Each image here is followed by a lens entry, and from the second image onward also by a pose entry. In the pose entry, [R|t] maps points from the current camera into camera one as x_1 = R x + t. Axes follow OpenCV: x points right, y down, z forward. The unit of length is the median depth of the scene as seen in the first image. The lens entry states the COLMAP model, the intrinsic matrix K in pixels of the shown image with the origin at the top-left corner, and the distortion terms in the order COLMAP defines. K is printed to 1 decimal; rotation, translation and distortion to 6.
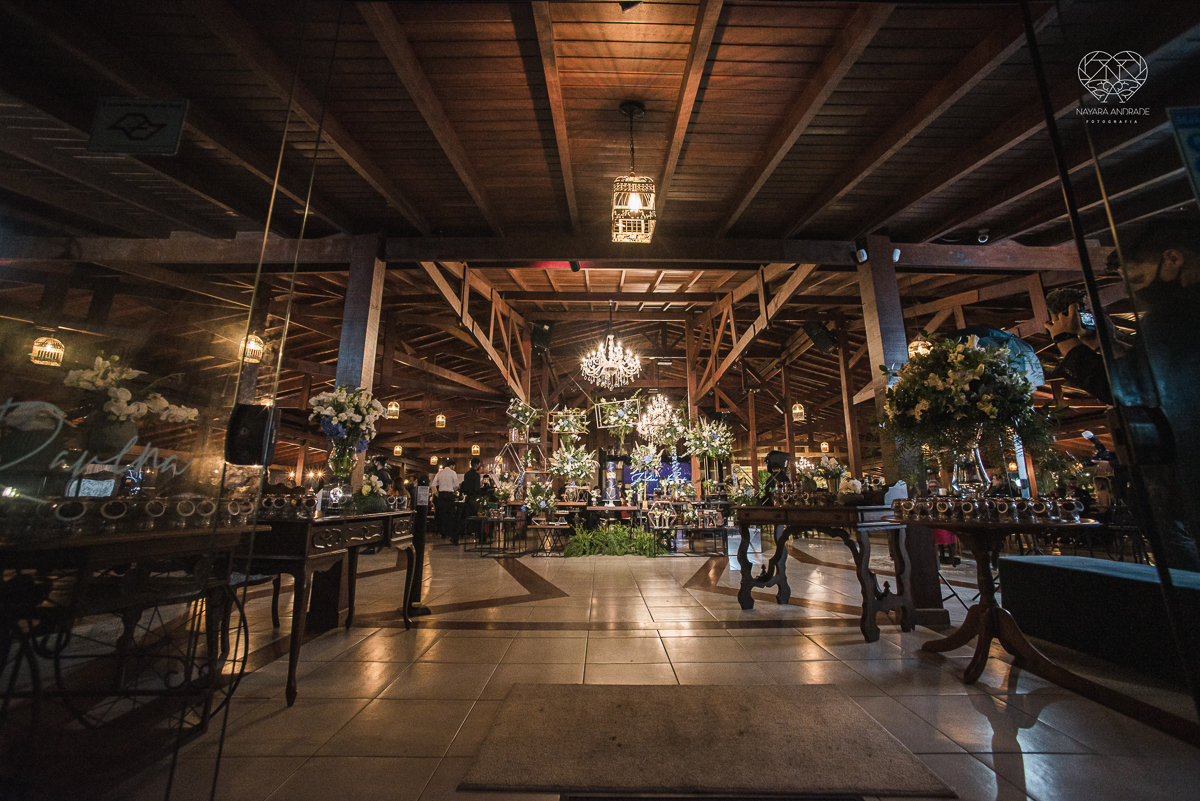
lens RADIAL K [[722.3, 0, 600.0], [0, 722.3, 400.5], [0, 0, 1]] dist [-0.061182, 0.000999]
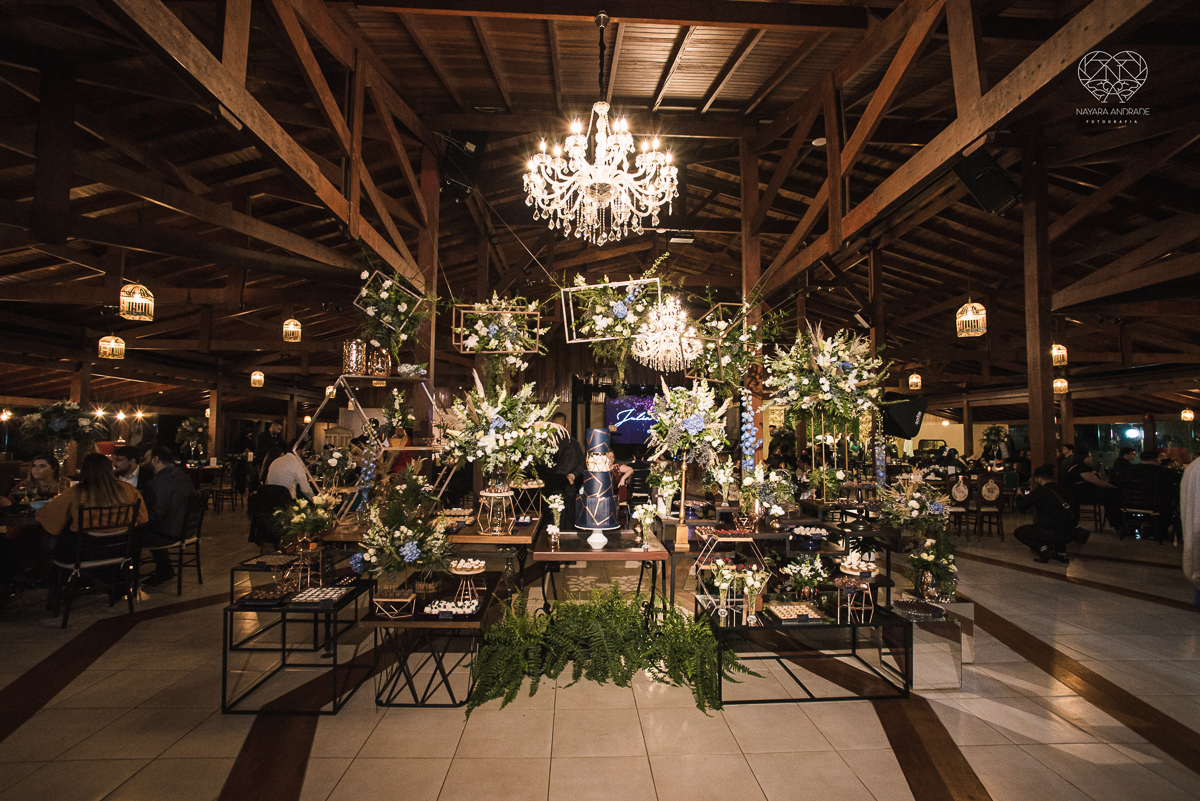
lens RADIAL K [[713.4, 0, 600.0], [0, 713.4, 400.5], [0, 0, 1]] dist [-0.126866, 0.000301]
pose [[0.999359, 0.010468, 0.034229, 0.002724], [-0.014199, 0.993757, 0.110656, 0.025610], [-0.032857, -0.111071, 0.993269, 0.582241]]
